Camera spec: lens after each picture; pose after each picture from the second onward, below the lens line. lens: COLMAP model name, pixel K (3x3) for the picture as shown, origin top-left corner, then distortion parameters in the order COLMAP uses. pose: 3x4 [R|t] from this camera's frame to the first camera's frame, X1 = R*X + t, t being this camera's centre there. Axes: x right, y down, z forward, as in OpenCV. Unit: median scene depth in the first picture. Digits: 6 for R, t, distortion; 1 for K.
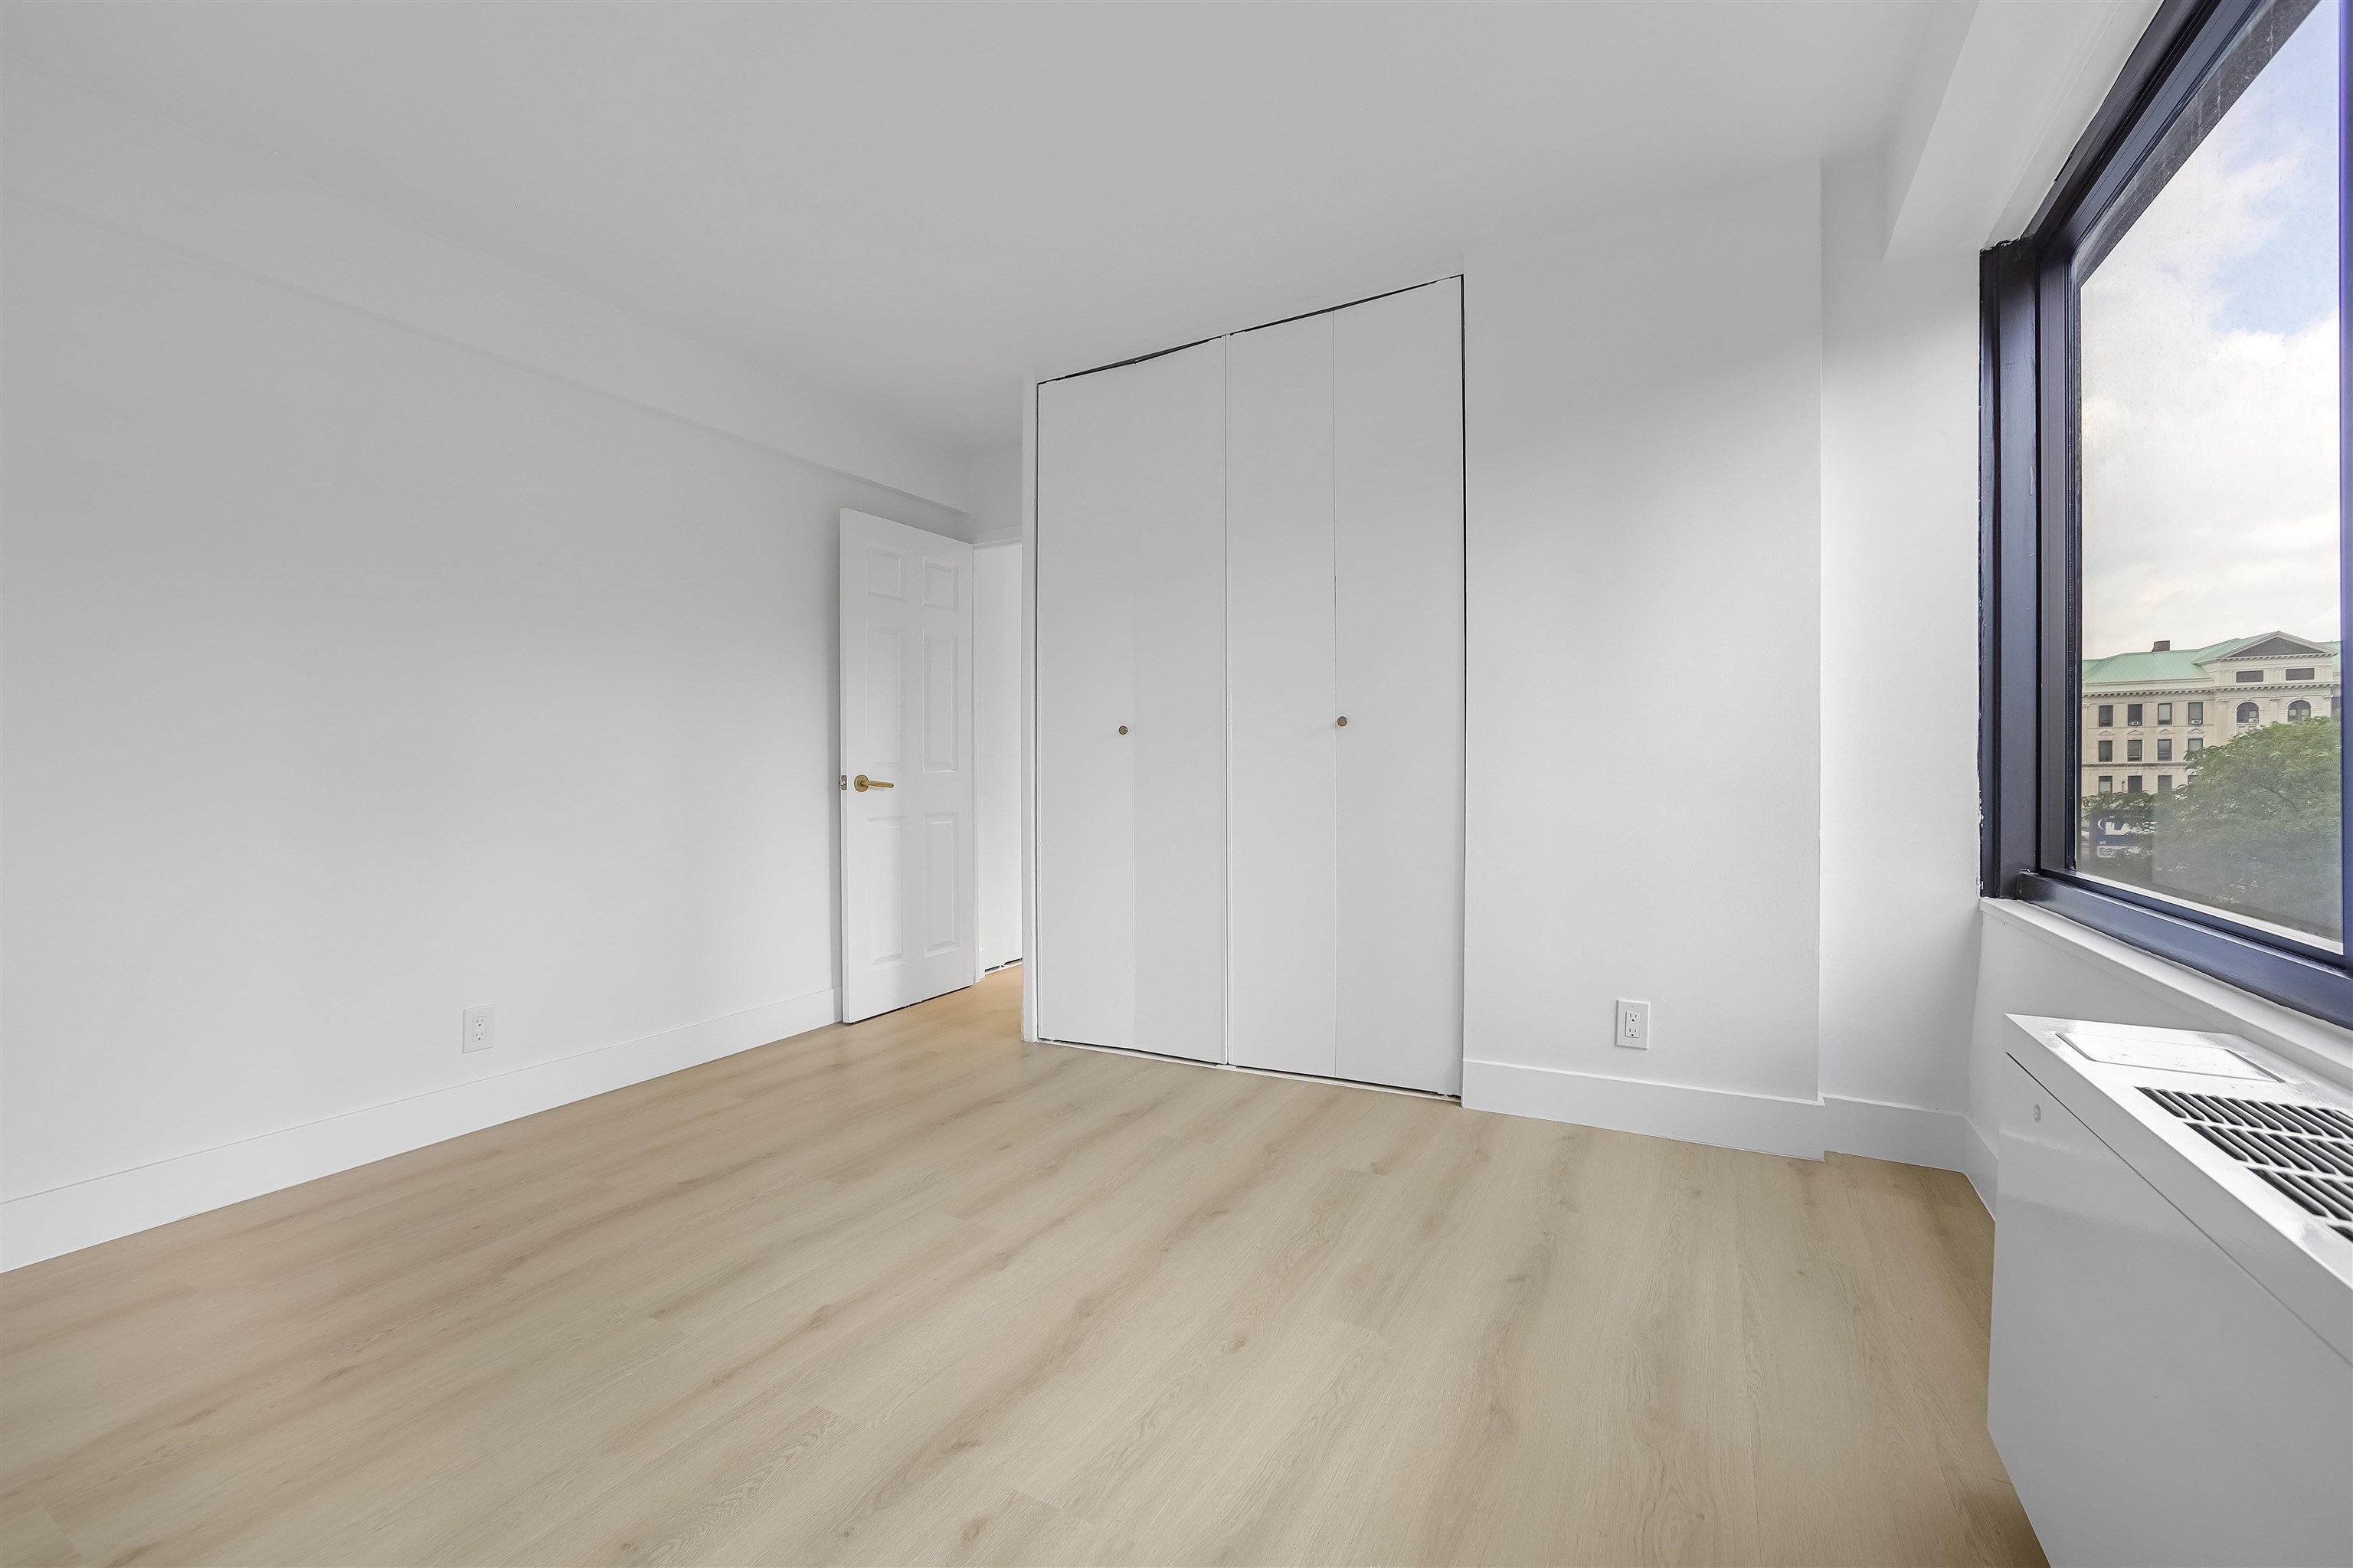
lens RADIAL K [[975.4, 0, 1177.6], [0, 975.4, 758.2], [0, 0, 1]] dist [-0.034156, 0.009132]
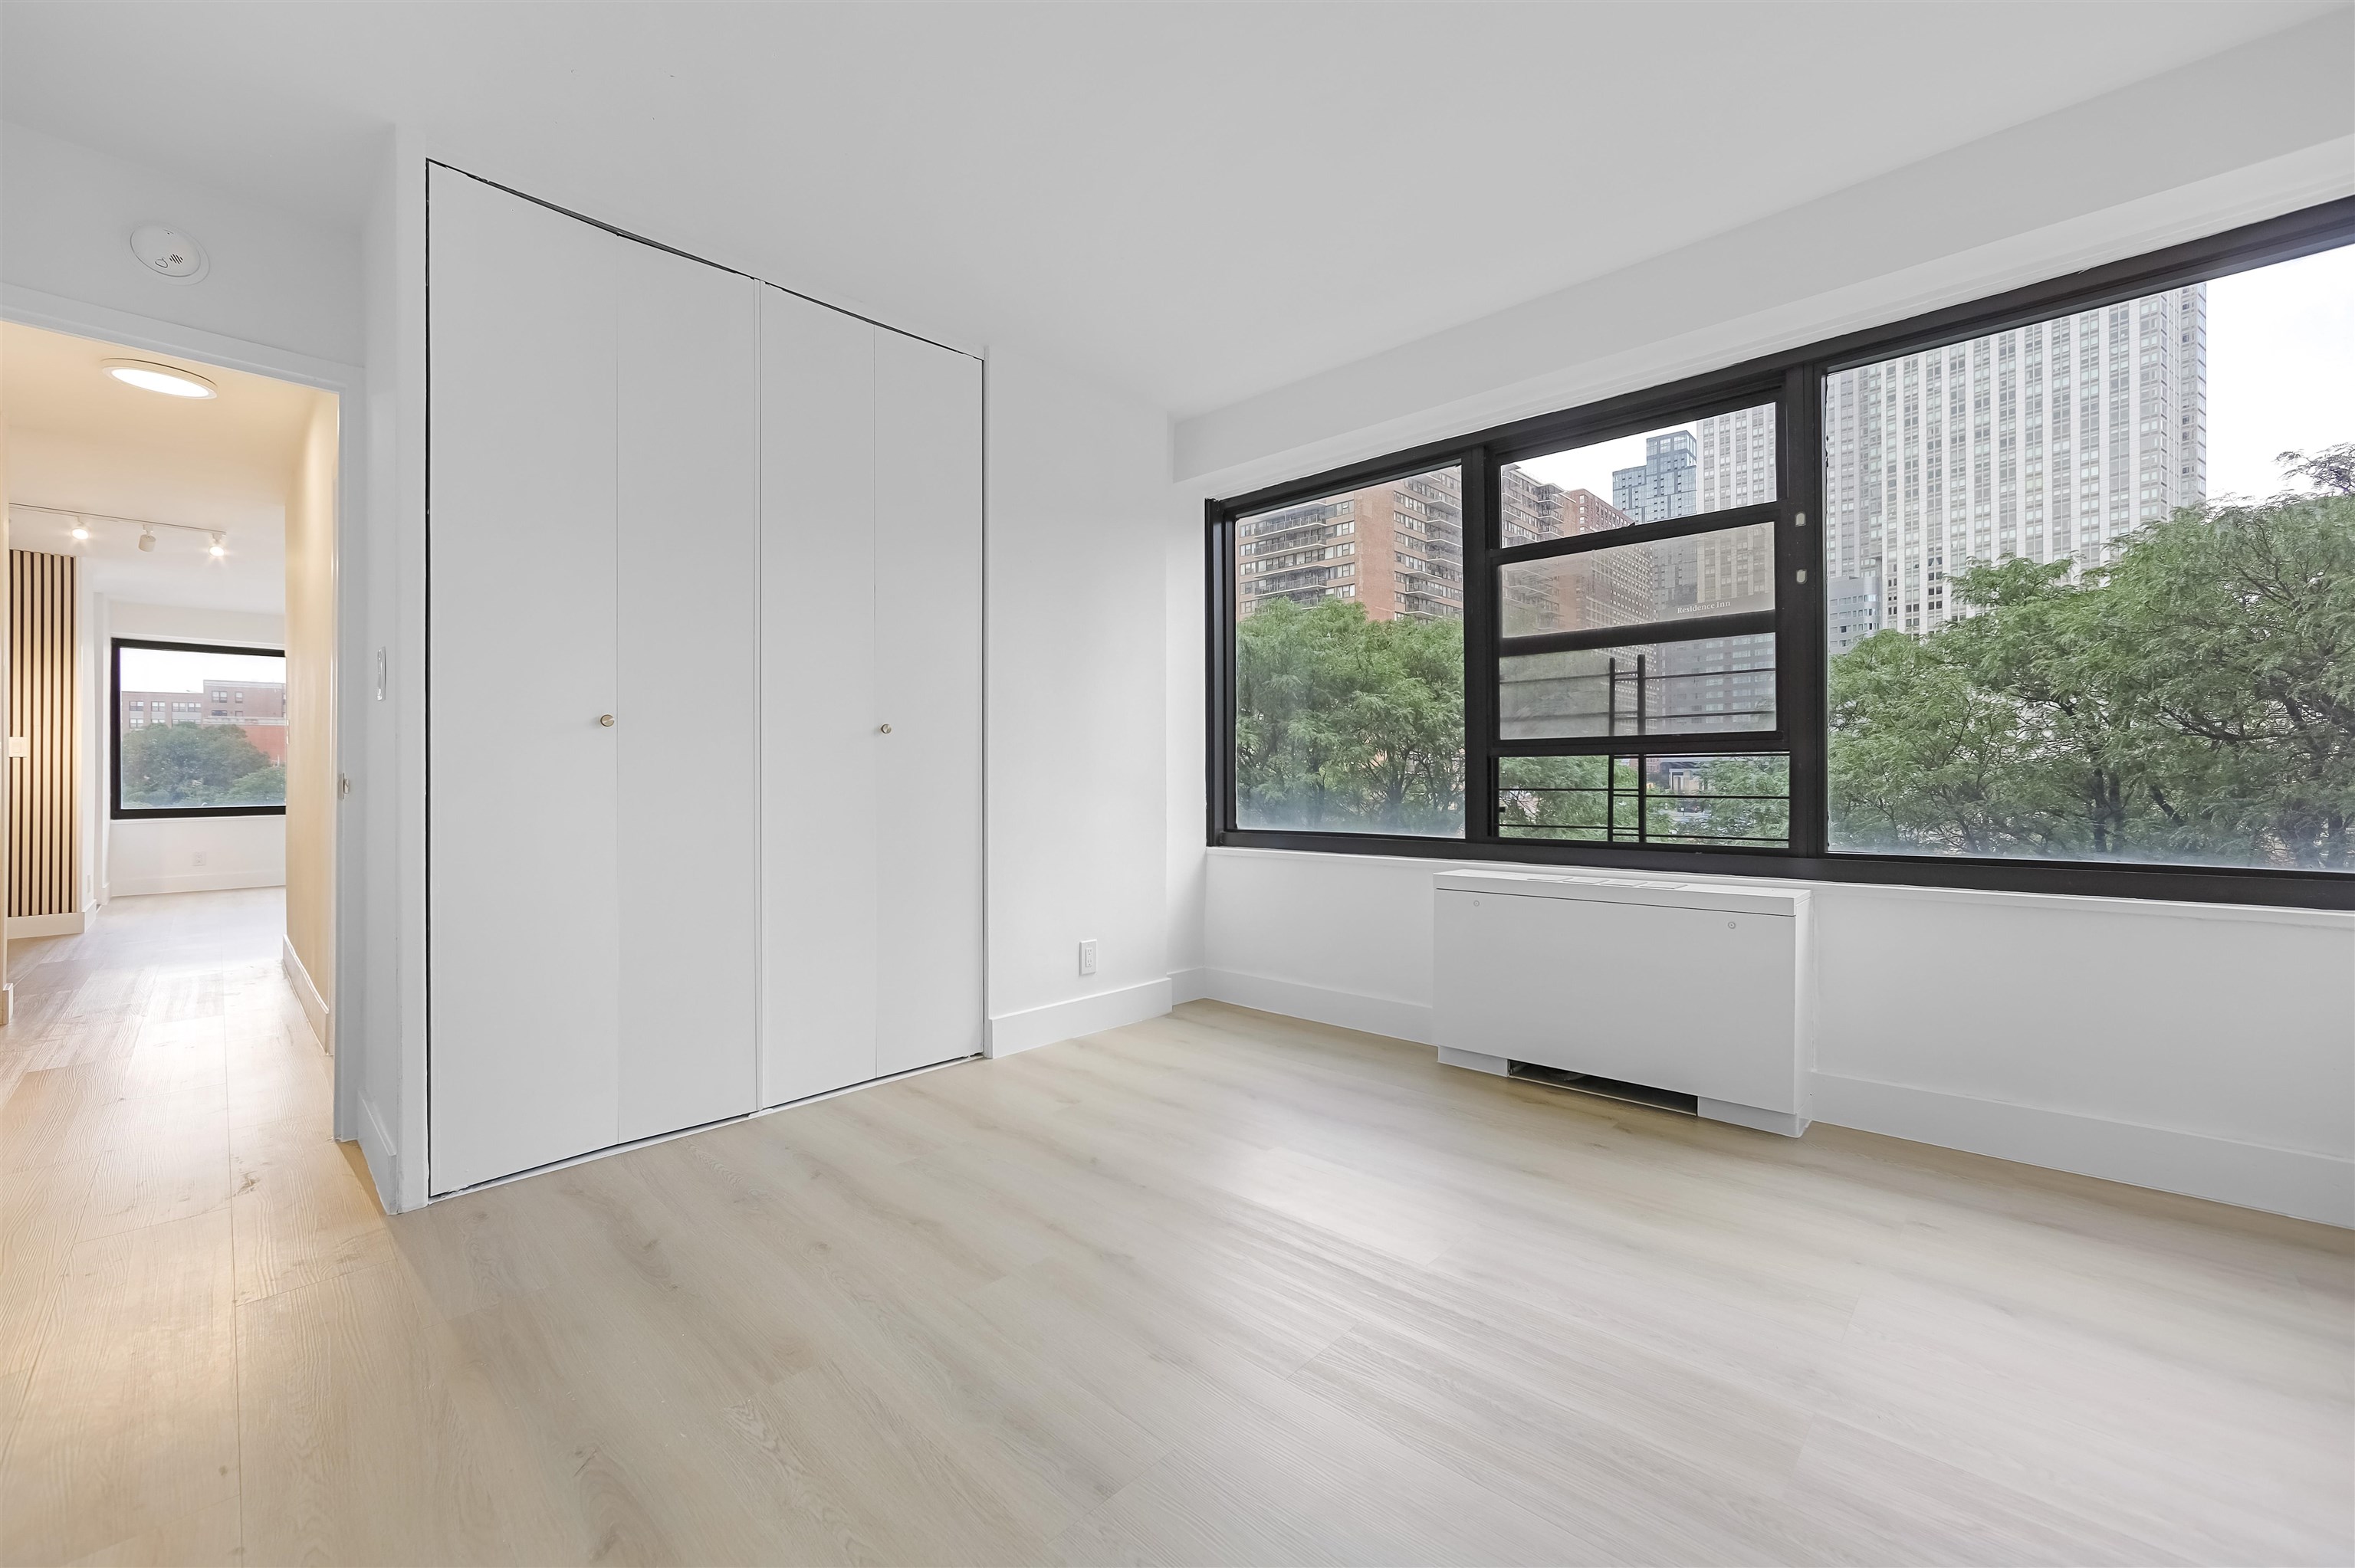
lens RADIAL K [[940.1, 0, 1177.5], [0, 940.1, 784.0], [0, 0, 1]] dist [-0.037583, 0.014114]
pose [[0.257968, 0.003966, 0.966145, -0.884272], [-0.005897, 0.999979, -0.002530, 0.026533], [-0.966135, -0.005044, 0.257986, 0.558416]]
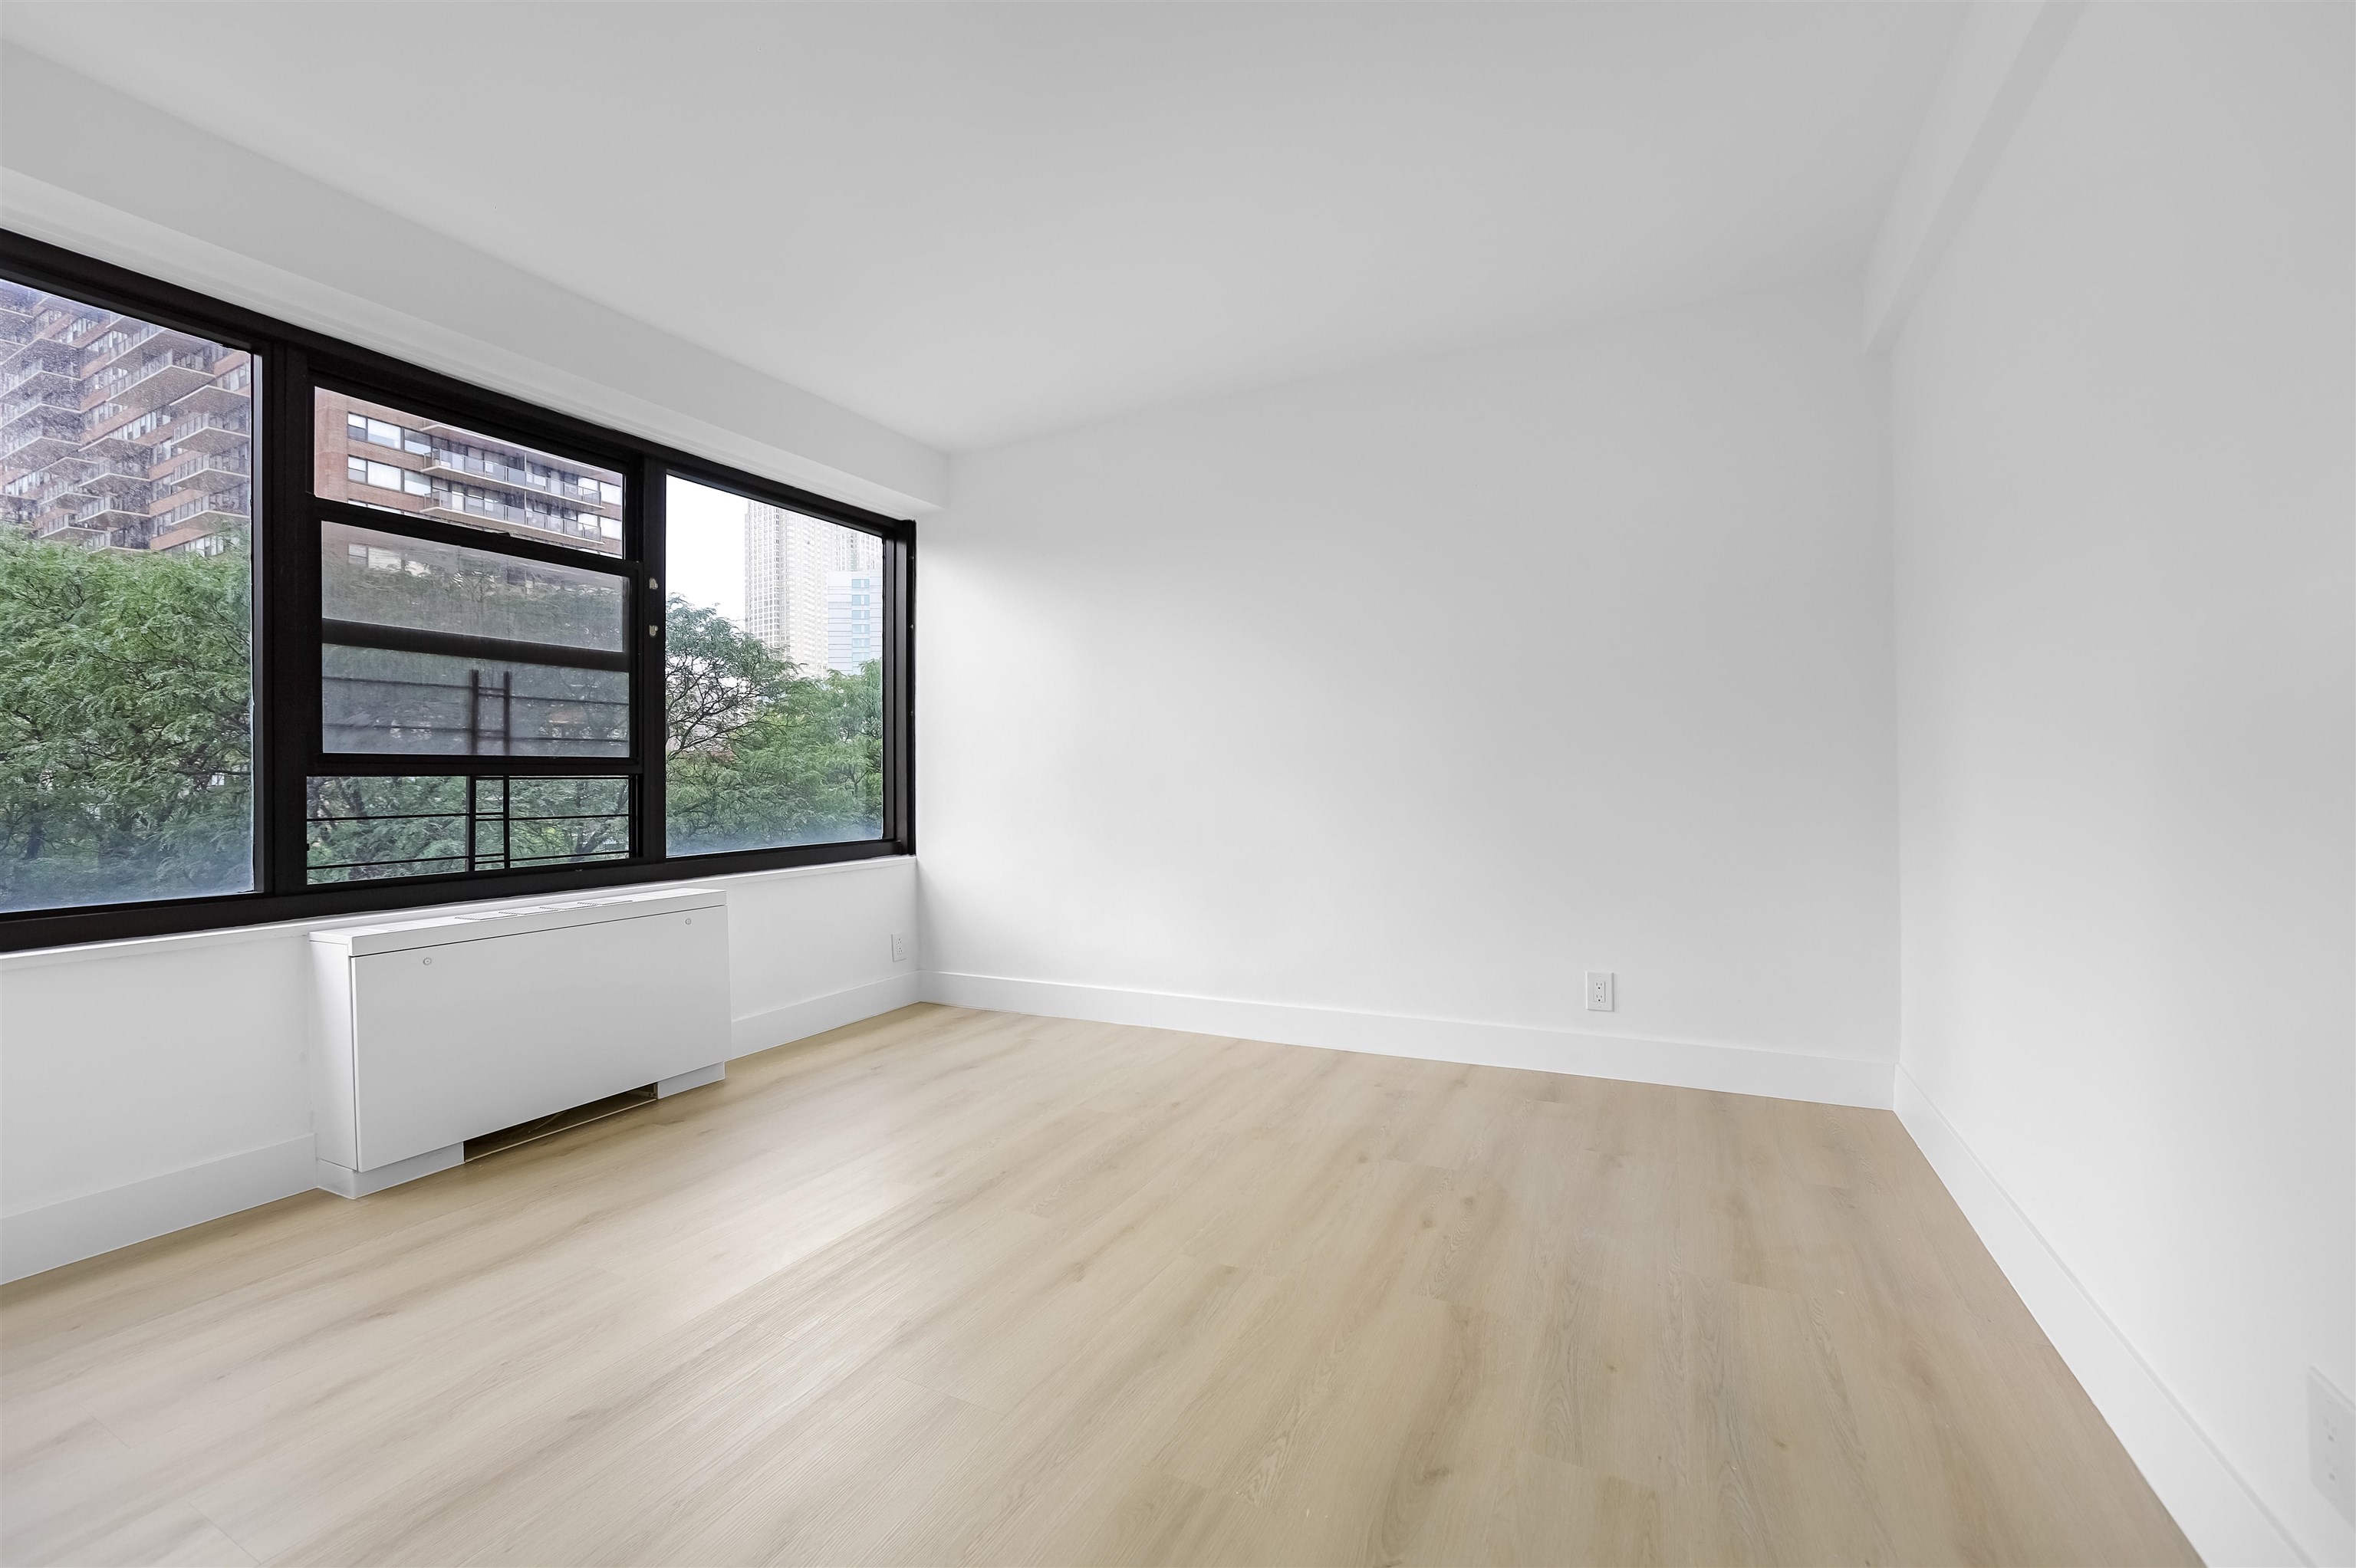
lens RADIAL K [[976.5, 0, 1179.1], [0, 976.5, 758.2], [0, 0, 1]] dist [-0.034156, 0.009132]
pose [[-0.998953, 0.030453, -0.034129, -0.337654], [0.031608, 0.998927, -0.033842, 0.026153], [0.033062, -0.034885, -0.998844, 1.537724]]
